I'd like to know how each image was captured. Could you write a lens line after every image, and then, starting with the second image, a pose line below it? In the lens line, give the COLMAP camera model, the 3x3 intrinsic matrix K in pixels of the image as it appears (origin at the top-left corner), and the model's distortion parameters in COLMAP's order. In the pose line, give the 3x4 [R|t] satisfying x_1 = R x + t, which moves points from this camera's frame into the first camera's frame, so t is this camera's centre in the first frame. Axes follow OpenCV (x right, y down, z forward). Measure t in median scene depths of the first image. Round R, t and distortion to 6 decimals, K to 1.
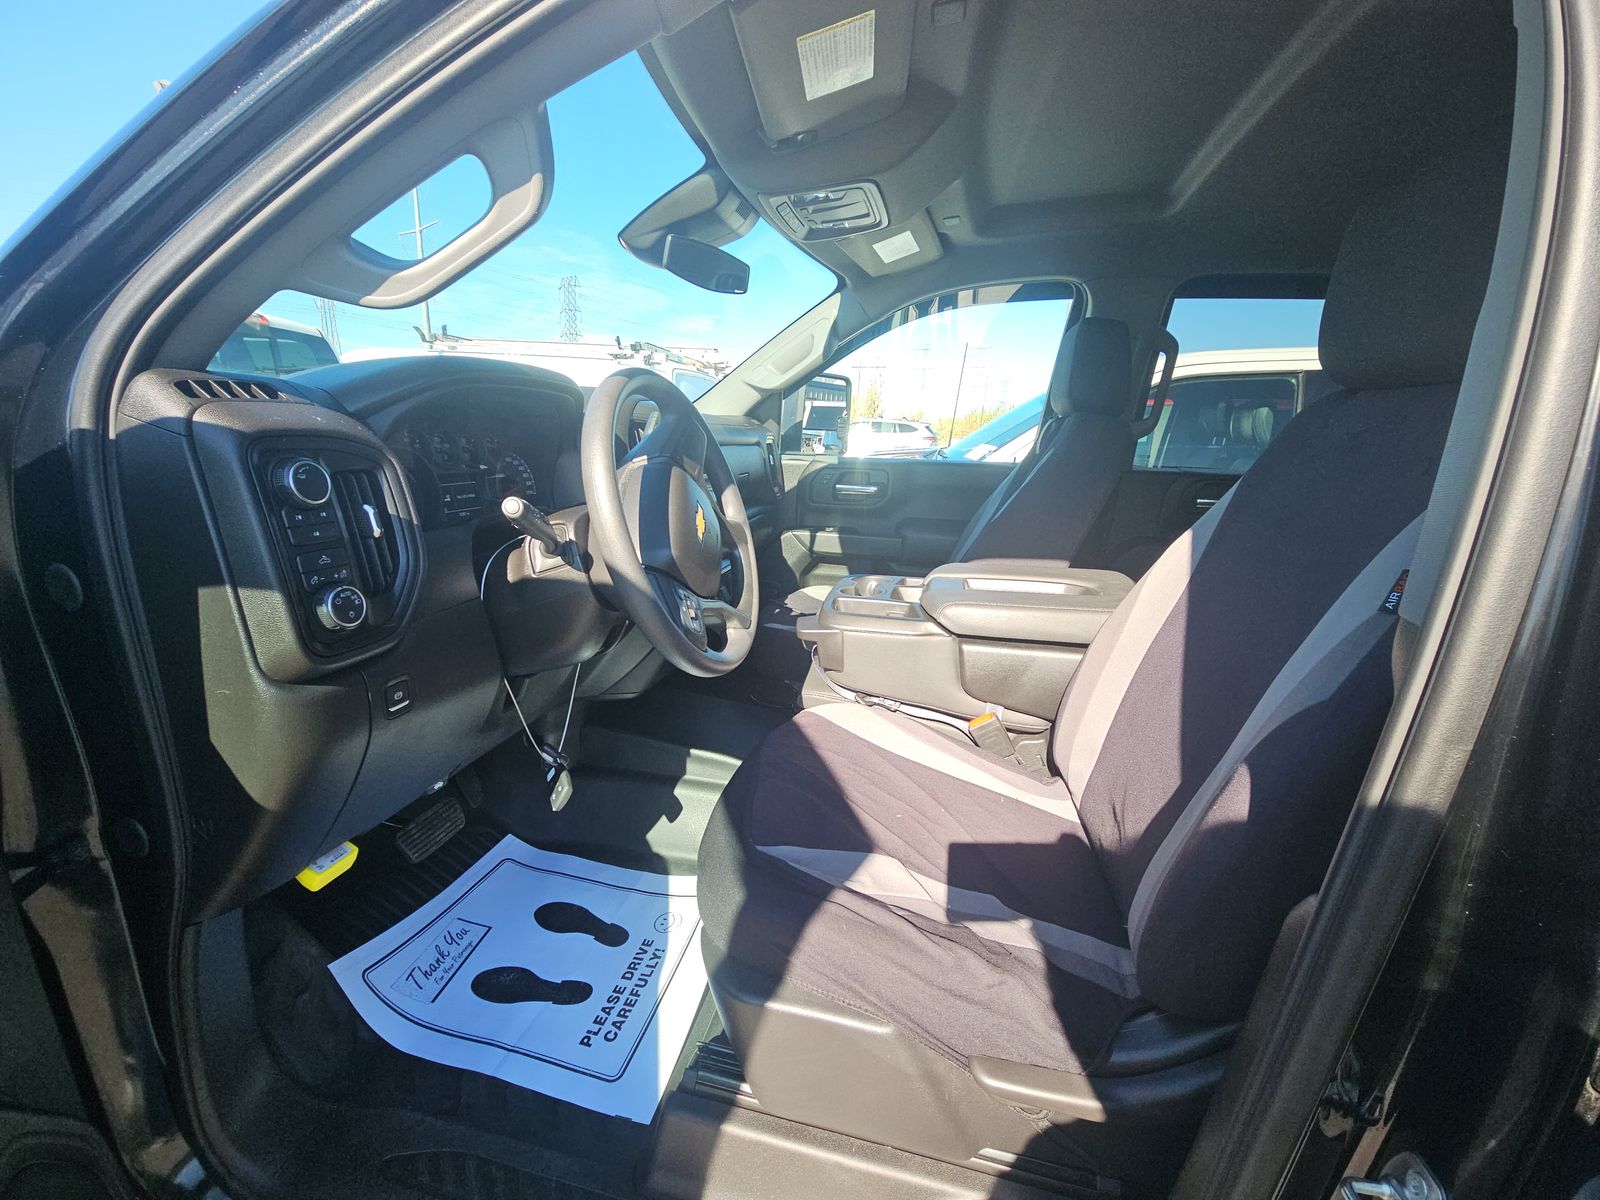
lens RADIAL K [[649.2, 0, 803.8], [0, 649.2, 608.0], [0, 0, 1]] dist [0.000667, -0.006444]
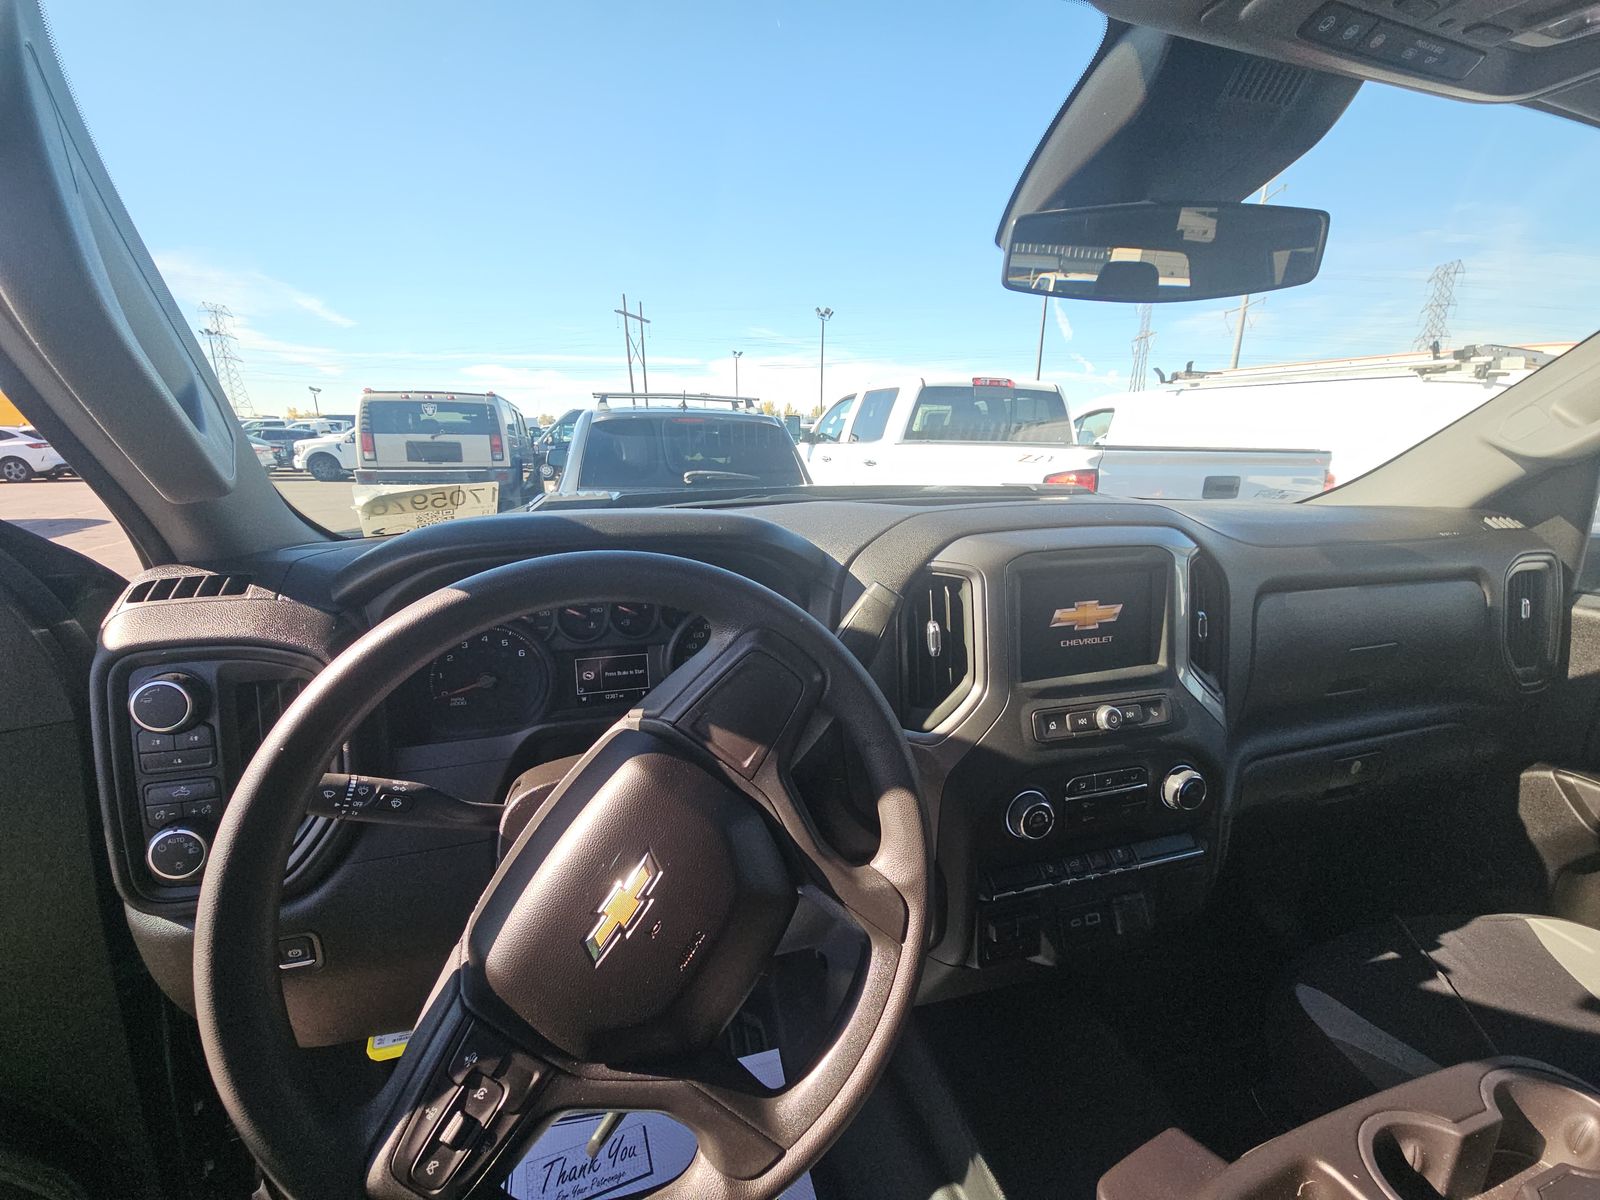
lens RADIAL K [[649.2, 0, 803.8], [0, 649.2, 608.0], [0, 0, 1]] dist [0.000667, -0.006444]
pose [[0.480616, 0.176277, -0.859031, 0.088861], [-0.212758, 0.973760, 0.080785, -0.150719], [0.850730, 0.143939, 0.505509, 0.334600]]
